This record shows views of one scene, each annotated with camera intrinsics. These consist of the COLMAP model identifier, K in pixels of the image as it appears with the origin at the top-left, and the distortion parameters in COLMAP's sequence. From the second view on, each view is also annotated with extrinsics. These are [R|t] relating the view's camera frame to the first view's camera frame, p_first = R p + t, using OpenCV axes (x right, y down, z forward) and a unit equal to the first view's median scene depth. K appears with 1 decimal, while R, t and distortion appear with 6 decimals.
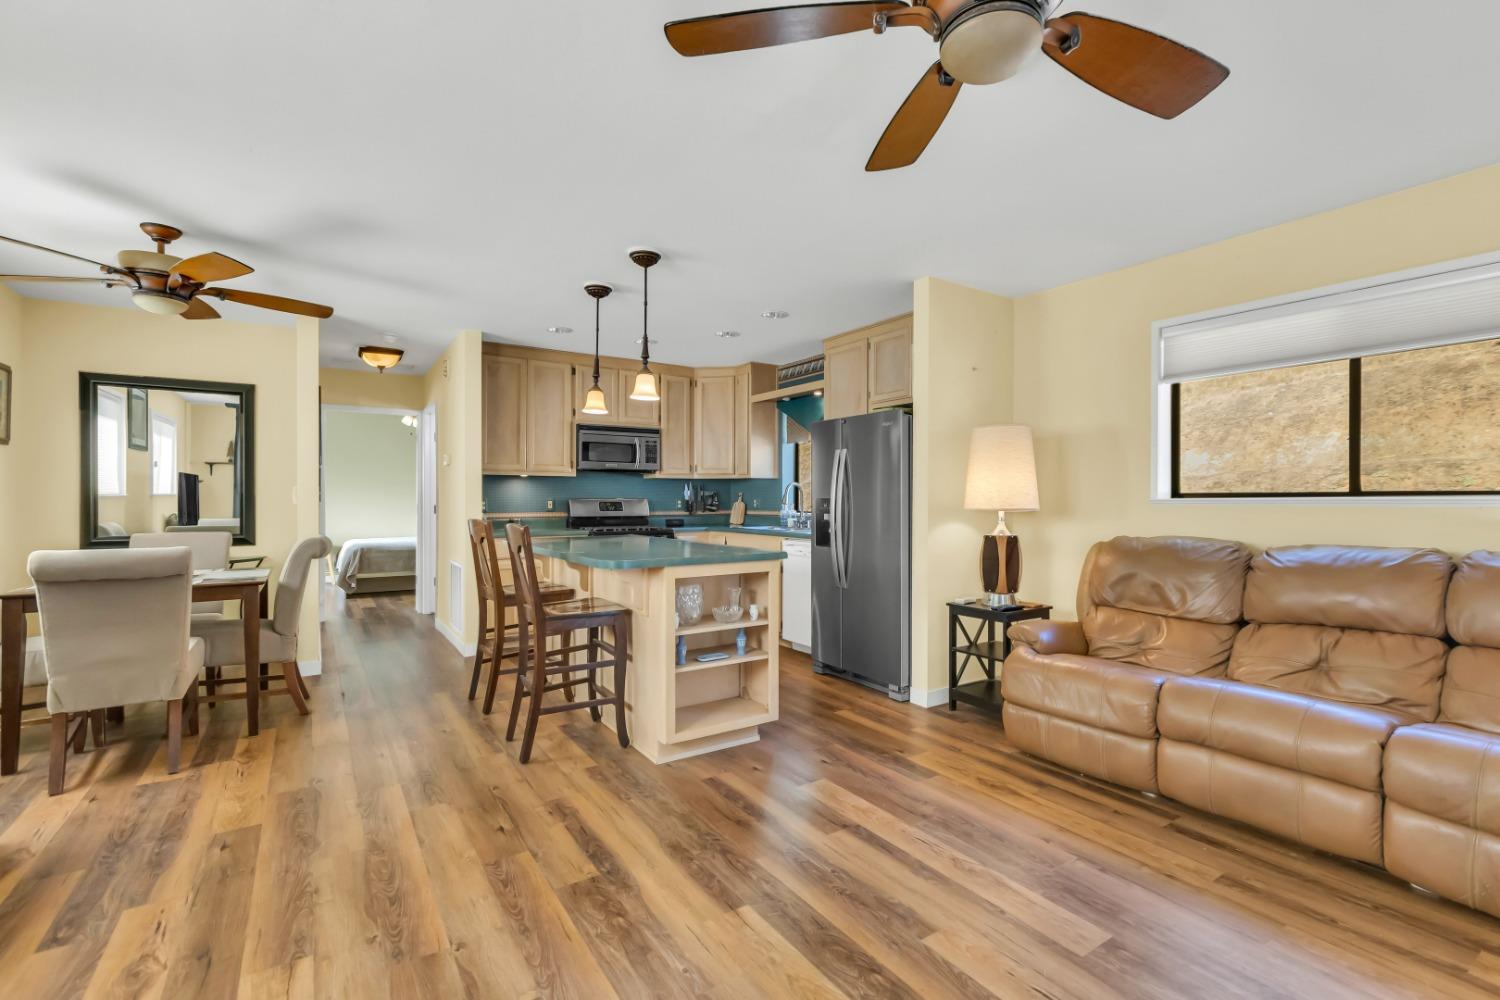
lens RADIAL K [[675.9, 0, 761.0], [0, 675.9, 500.0], [0, 0, 1]] dist [0.005862, -0.000596]
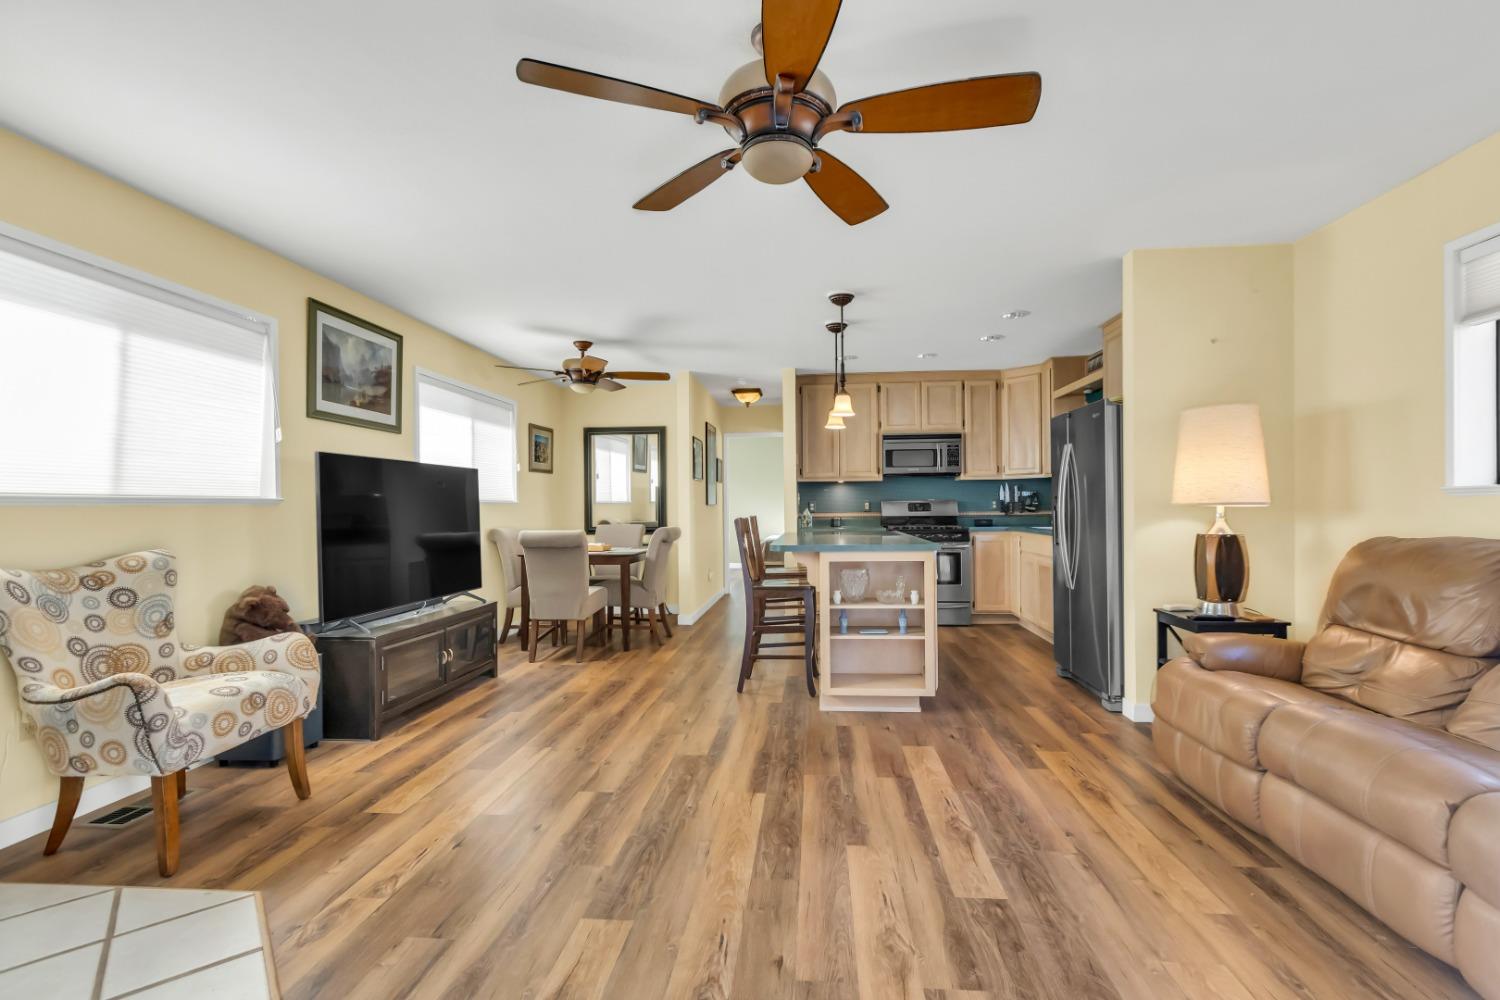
lens RADIAL K [[675.9, 0, 756.8], [0, 675.9, 505.1], [0, 0, 1]] dist [0.005862, -0.000596]
pose [[0.778772, -0.009903, -0.627229, 0.475909], [0.009604, 0.999946, -0.003863, 0.014178], [0.627233, -0.003016, 0.778825, -0.037831]]
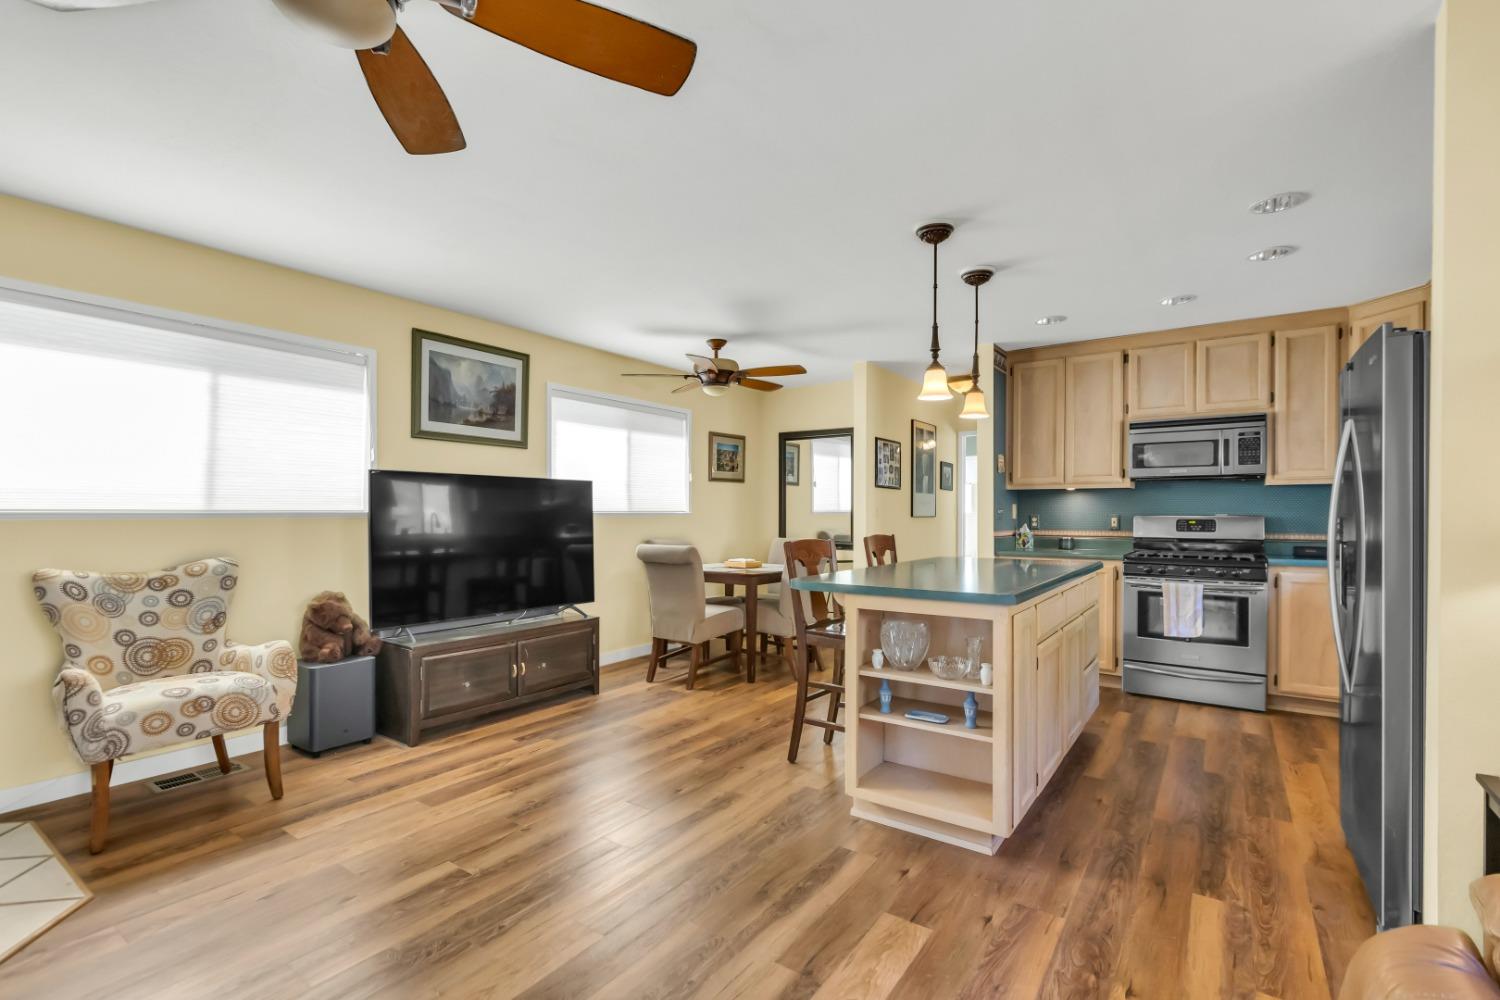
lens RADIAL K [[675.9, 0, 746.9], [0, 675.9, 513.0], [0, 0, 1]] dist [0.005862, -0.000596]
pose [[0.353881, 0.000858, -0.935290, 0.556476], [-0.001791, 0.999998, 0.000240, -0.006391], [0.935289, 0.001590, 0.353882, 0.488267]]
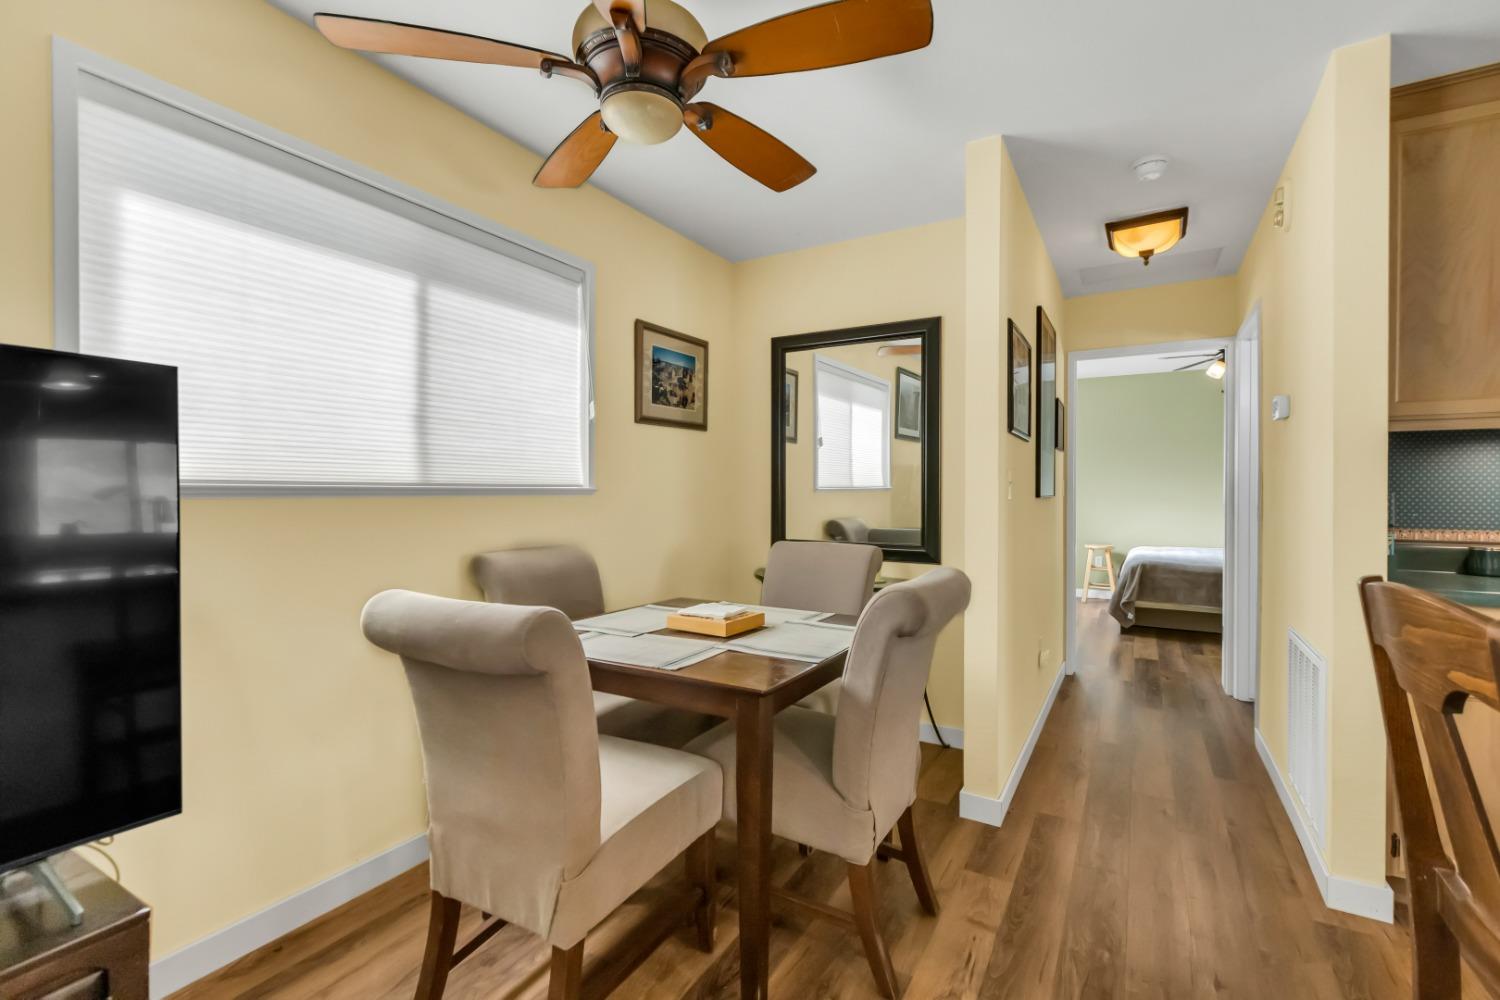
lens RADIAL K [[675.9, 0, 749.9], [0, 675.9, 493.8], [0, 0, 1]] dist [0.005862, -0.000596]
pose [[0.458493, -0.002207, -0.888695, -0.369053], [-0.005164, 0.999973, -0.005147, 0.003783], [0.888683, 0.006949, 0.458470, 0.777510]]
